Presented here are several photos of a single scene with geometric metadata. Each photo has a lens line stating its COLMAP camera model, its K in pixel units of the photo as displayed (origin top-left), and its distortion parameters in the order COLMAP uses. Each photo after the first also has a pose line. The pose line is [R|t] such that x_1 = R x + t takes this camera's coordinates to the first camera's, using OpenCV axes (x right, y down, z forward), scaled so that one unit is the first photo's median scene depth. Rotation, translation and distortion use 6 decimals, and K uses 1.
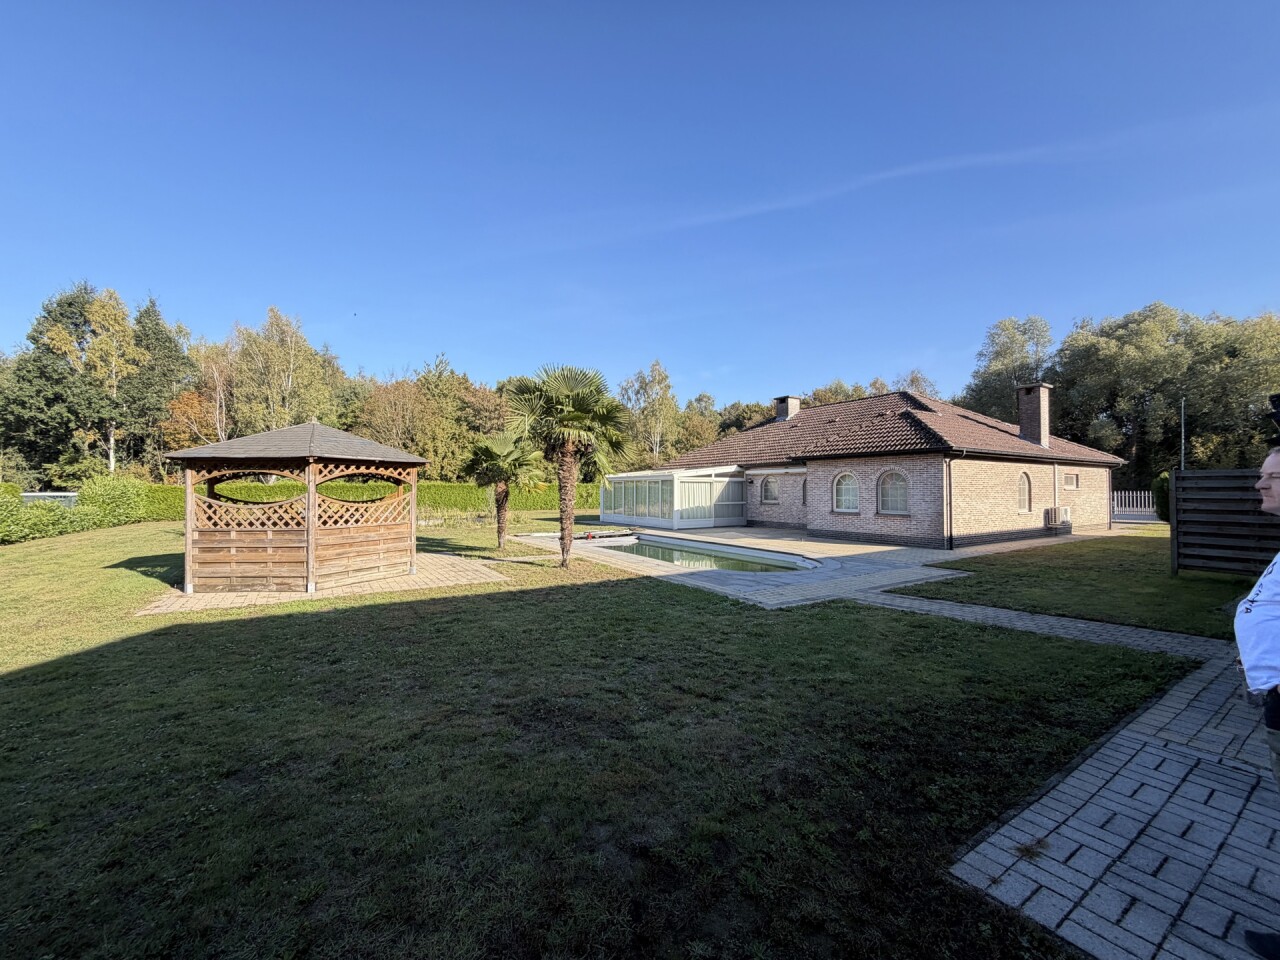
lens RADIAL K [[519.8, 0, 640.0], [0, 519.8, 480.0], [0, 0, 1]] dist [-0.000236, -0.000007]
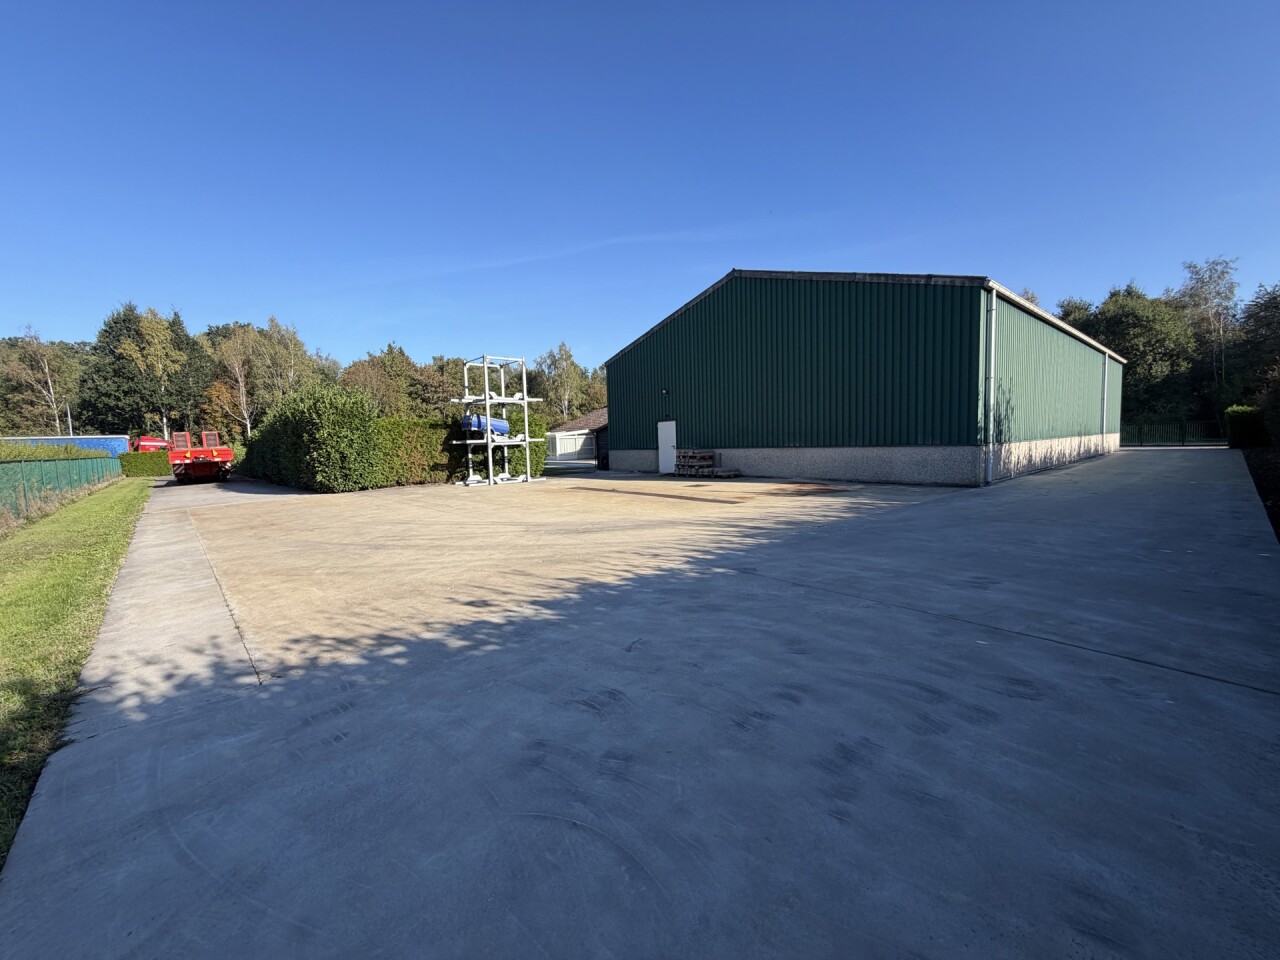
lens RADIAL K [[519.8, 0, 640.0], [0, 519.8, 480.0], [0, 0, 1]] dist [-0.000236, -0.000007]
pose [[0.989753, -0.039887, 0.137109, 0.038040], [0.027135, 0.995235, 0.093651, -0.006449], [-0.140191, -0.088971, 0.986119, -0.421167]]
